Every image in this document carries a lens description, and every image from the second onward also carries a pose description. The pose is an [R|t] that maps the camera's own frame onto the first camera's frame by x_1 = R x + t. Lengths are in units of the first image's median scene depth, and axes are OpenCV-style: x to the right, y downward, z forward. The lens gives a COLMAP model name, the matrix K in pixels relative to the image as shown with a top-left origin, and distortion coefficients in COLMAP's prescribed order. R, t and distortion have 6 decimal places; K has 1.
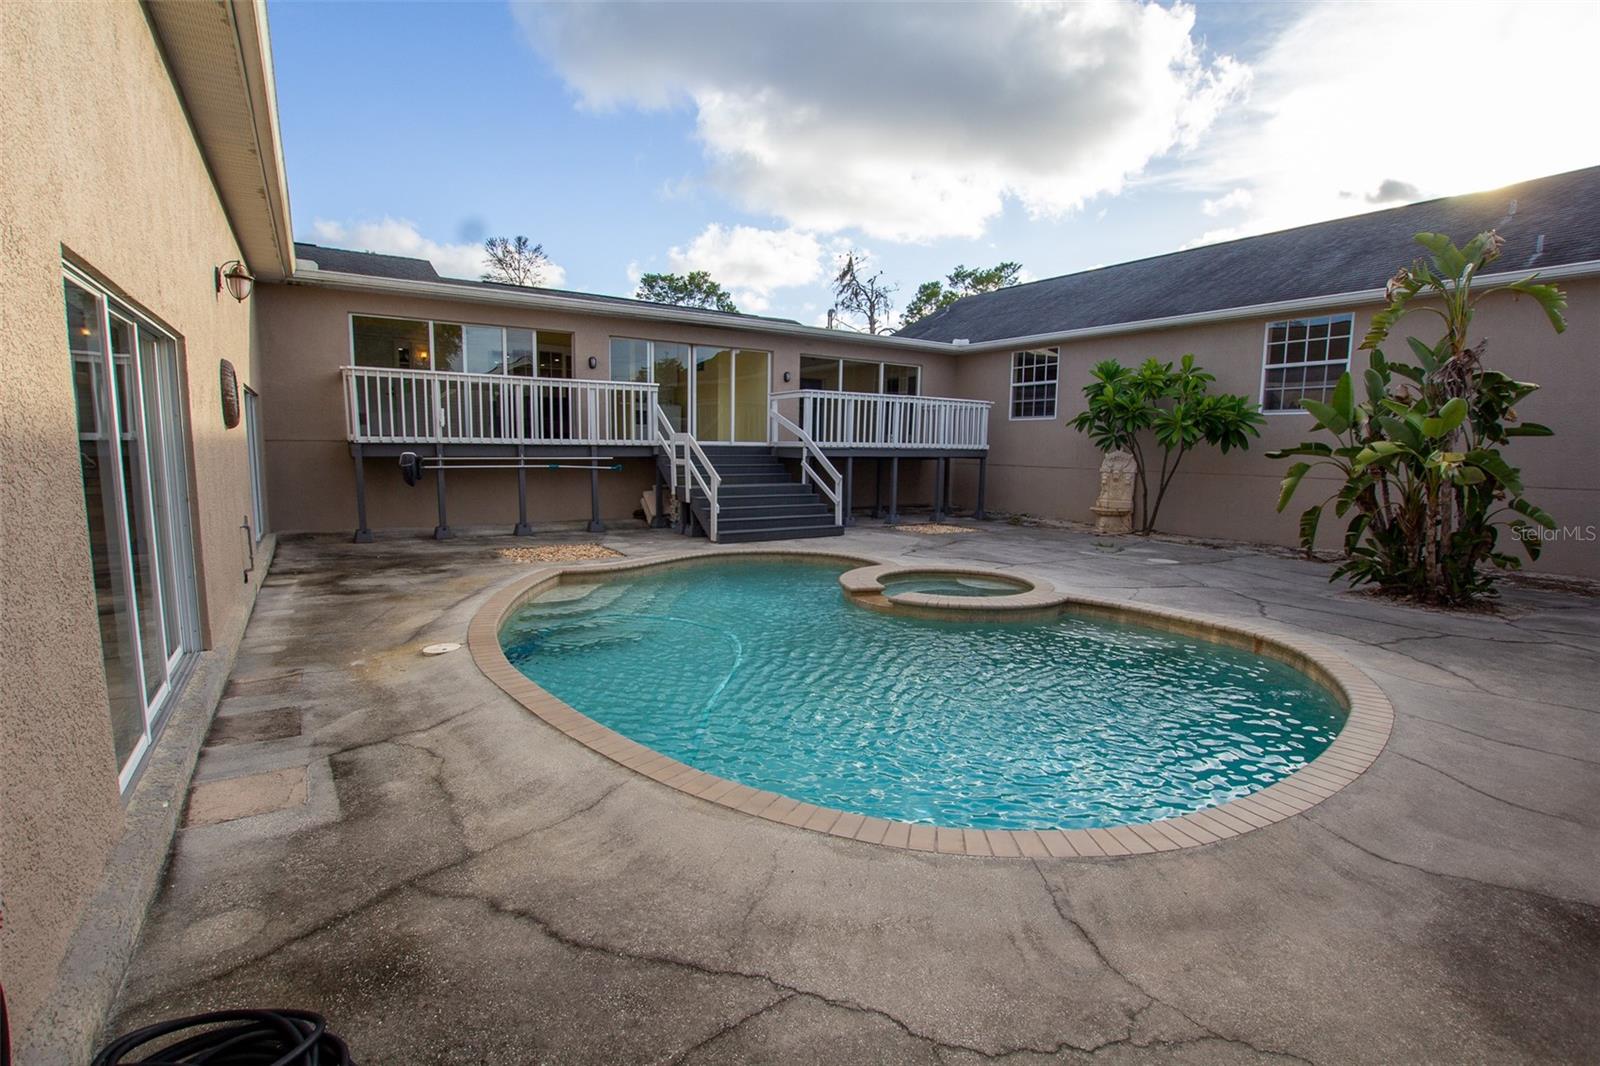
lens RADIAL K [[738.7, 0, 800.0], [0, 738.7, 533.0], [0, 0, 1]] dist [-0.024340, 0.000010]
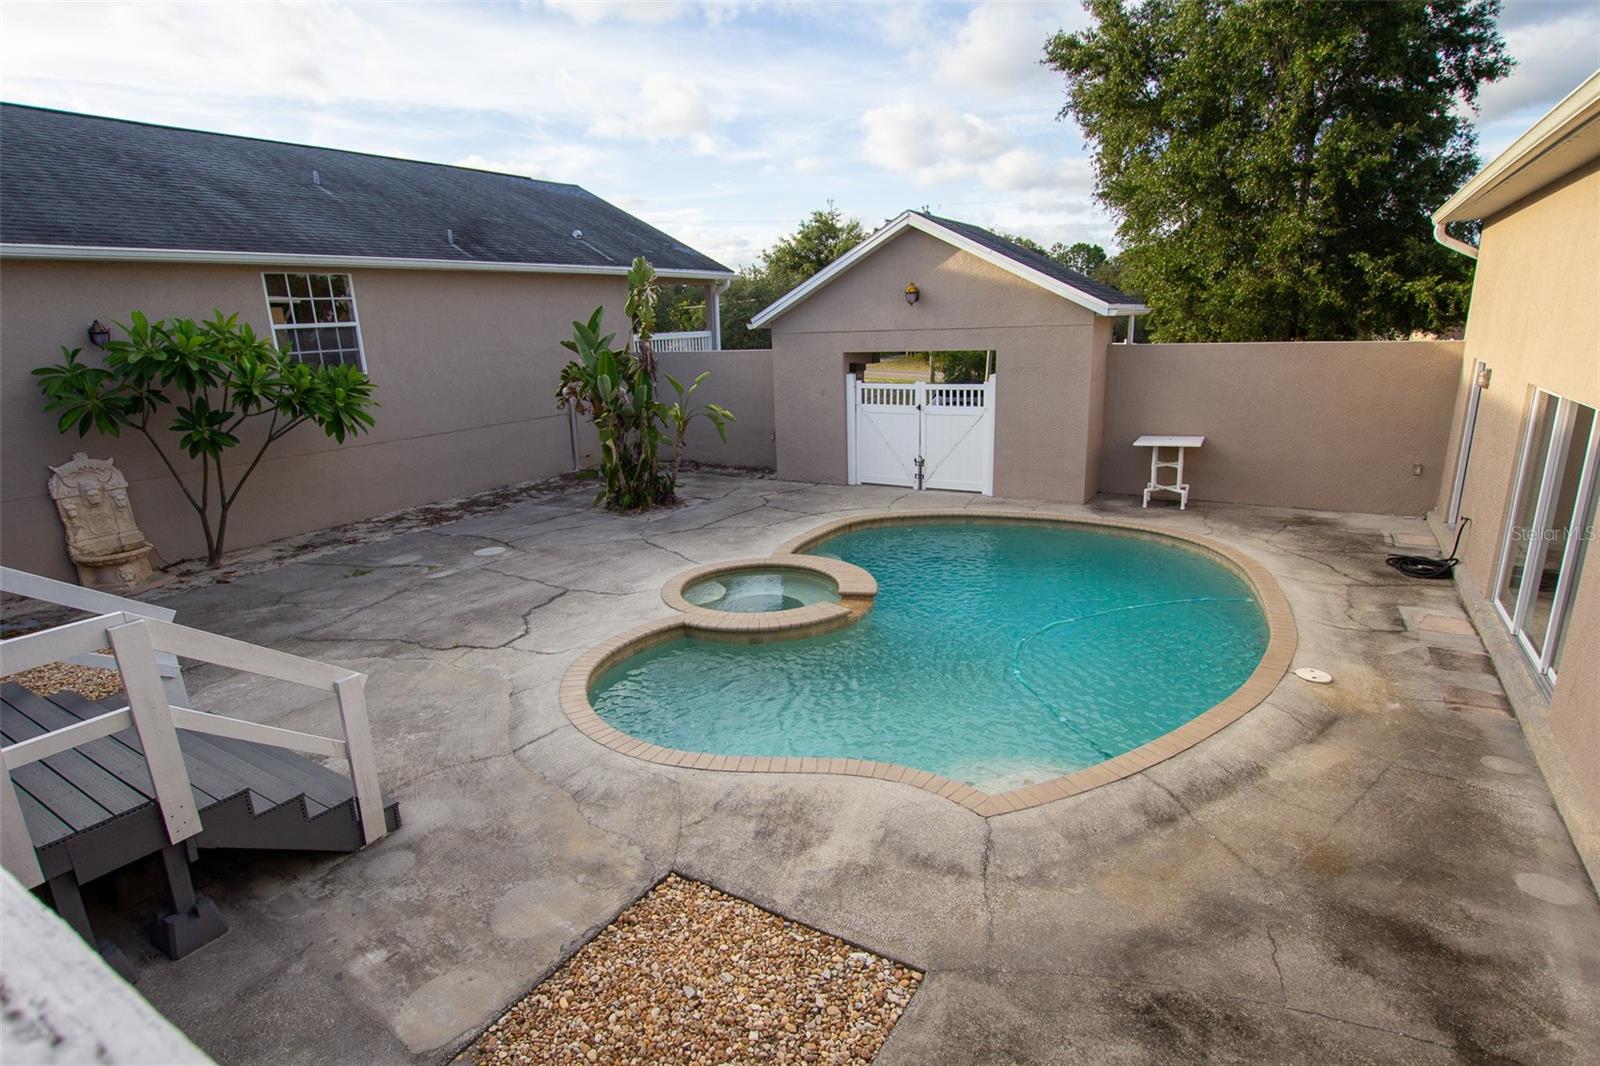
lens RADIAL K [[815.1, 0, 800.0], [0, 815.1, 533.0], [0, 0, 1]] dist [-0.001385, -0.000419]
pose [[-0.418925, -0.235906, 0.876841, -1.733479], [0.132231, 0.939518, 0.315944, -0.783477], [-0.898341, 0.248302, -0.362393, 3.038651]]
